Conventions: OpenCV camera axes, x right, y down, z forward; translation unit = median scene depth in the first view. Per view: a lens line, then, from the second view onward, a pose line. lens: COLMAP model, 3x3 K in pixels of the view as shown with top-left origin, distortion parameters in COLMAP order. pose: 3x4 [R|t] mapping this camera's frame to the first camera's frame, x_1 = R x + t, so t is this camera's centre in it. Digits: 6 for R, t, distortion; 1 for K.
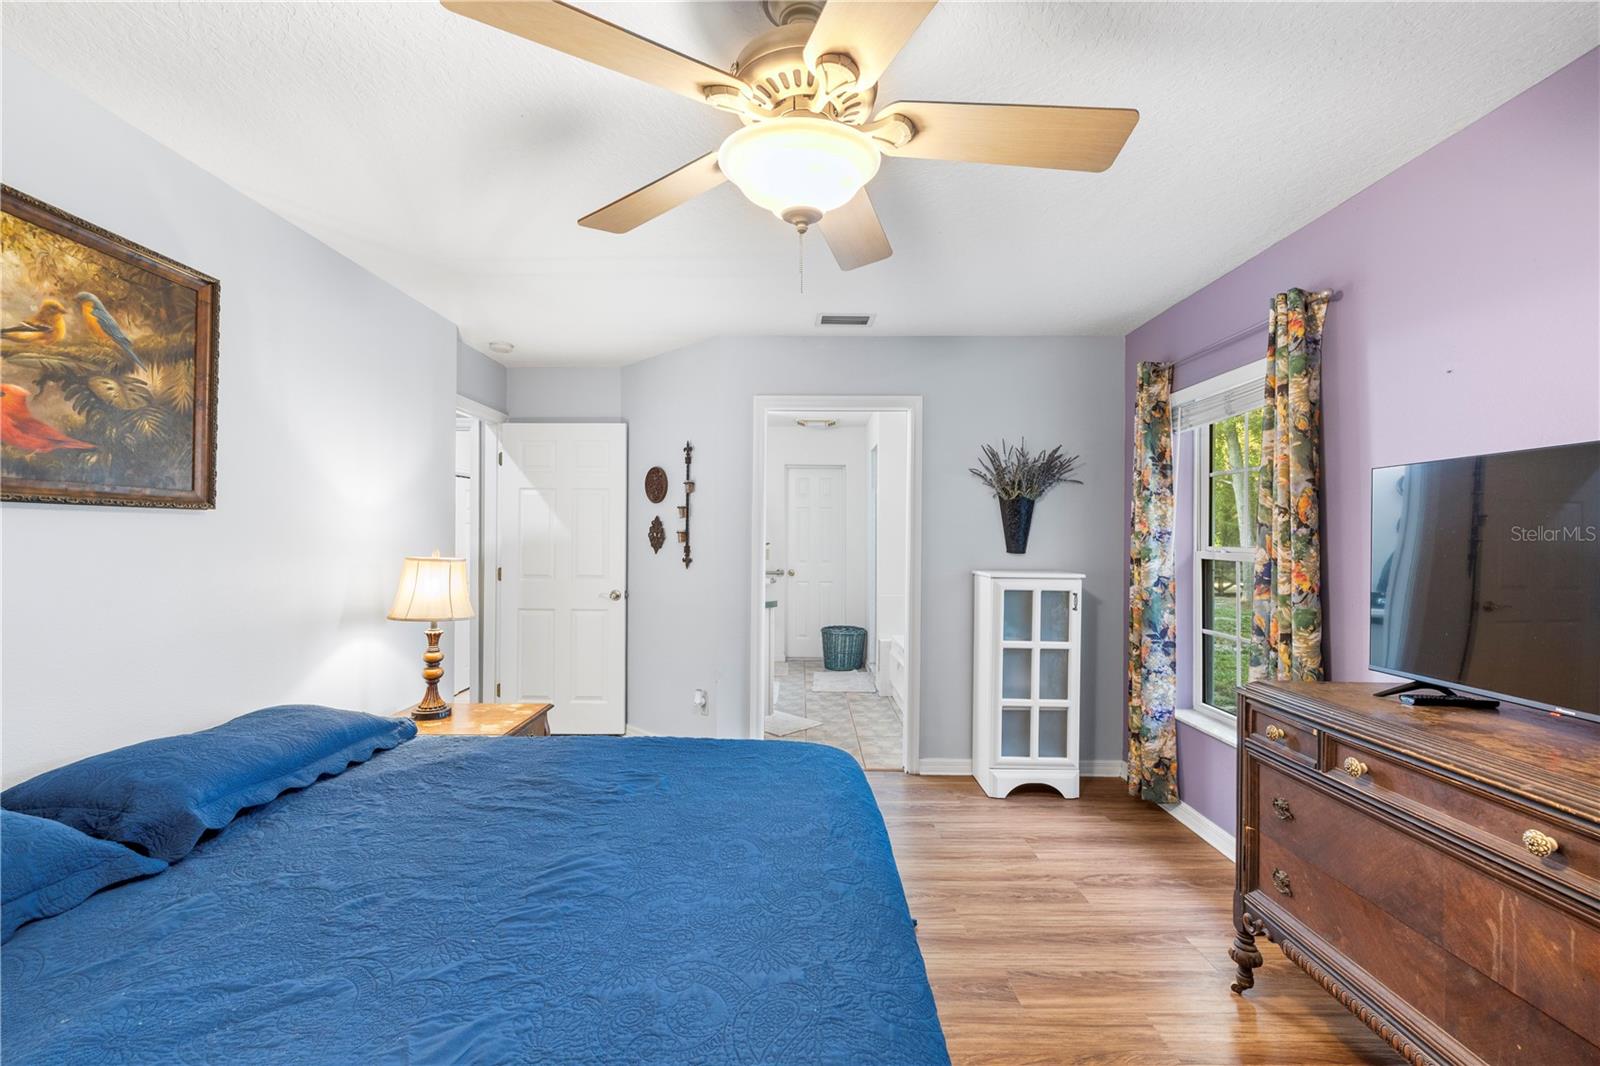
lens RADIAL K [[679.3, 0, 795.5], [0, 679.3, 533.5], [0, 0, 1]] dist [0.000067, 0.000094]
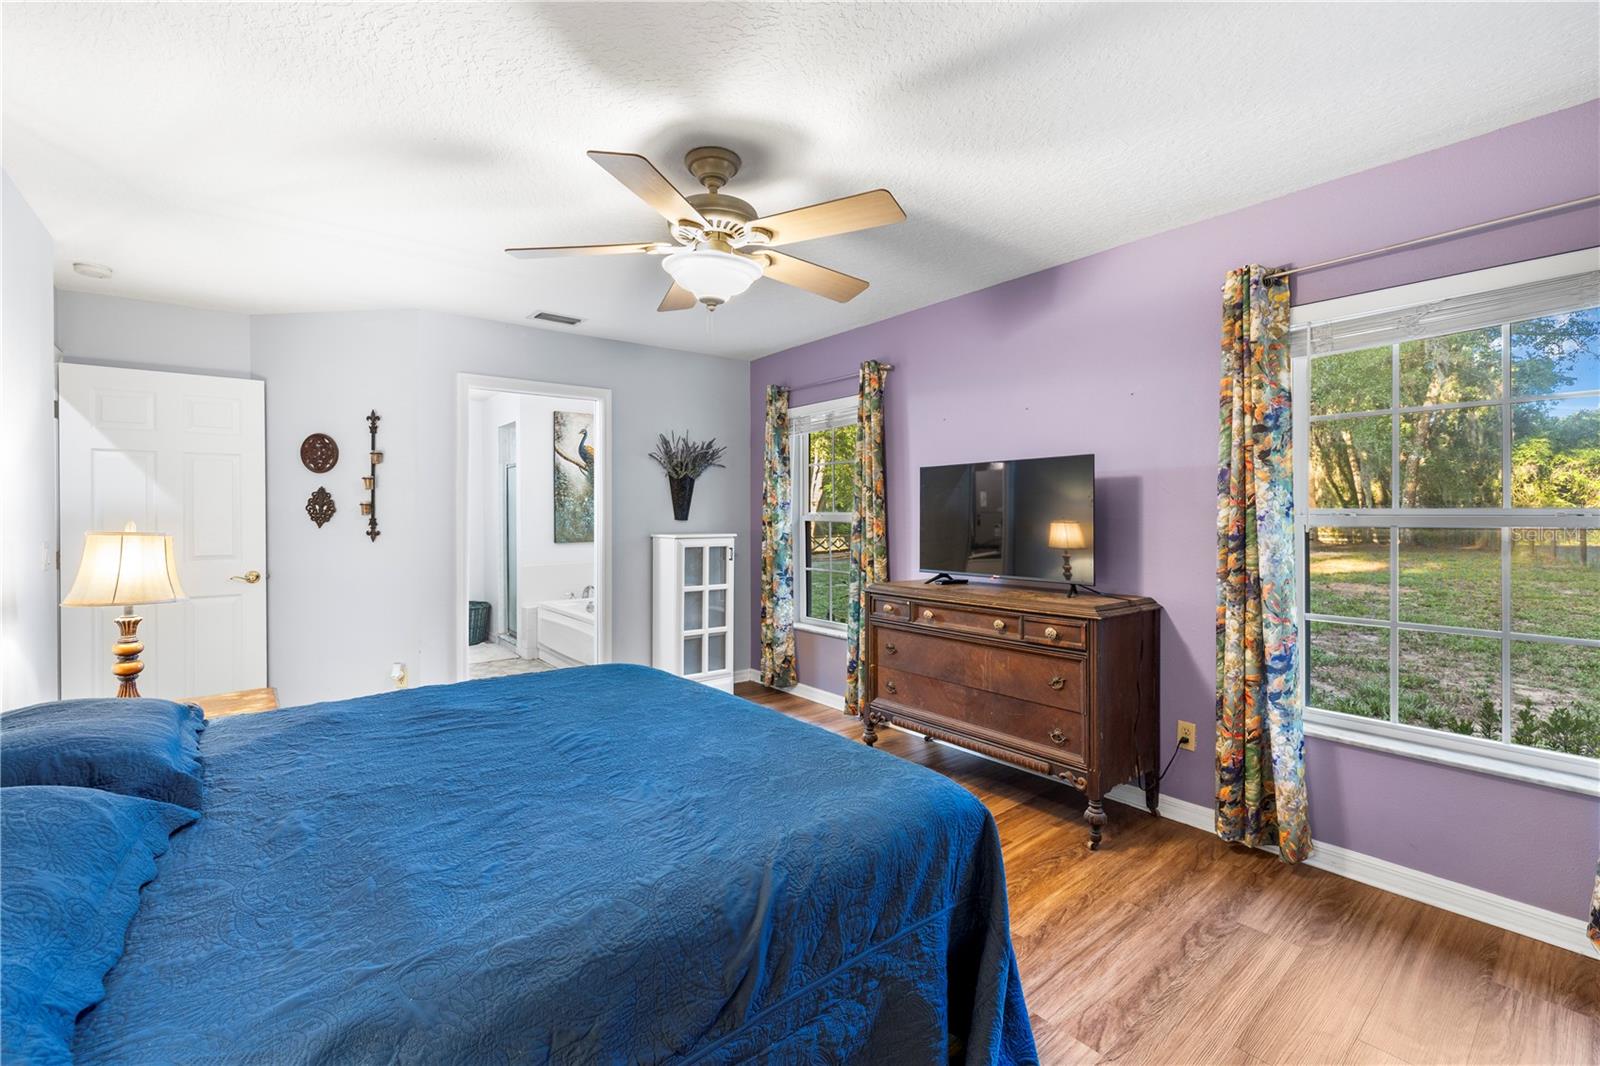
lens RADIAL K [[679.3, 0, 799.5], [0, 679.3, 520.2], [0, 0, 1]] dist [0.000067, 0.000094]
pose [[0.778654, -0.015808, 0.627254, -0.388773], [0.007003, 0.999839, 0.016505, 0.012272], [-0.627414, -0.008459, 0.778640, -0.177112]]
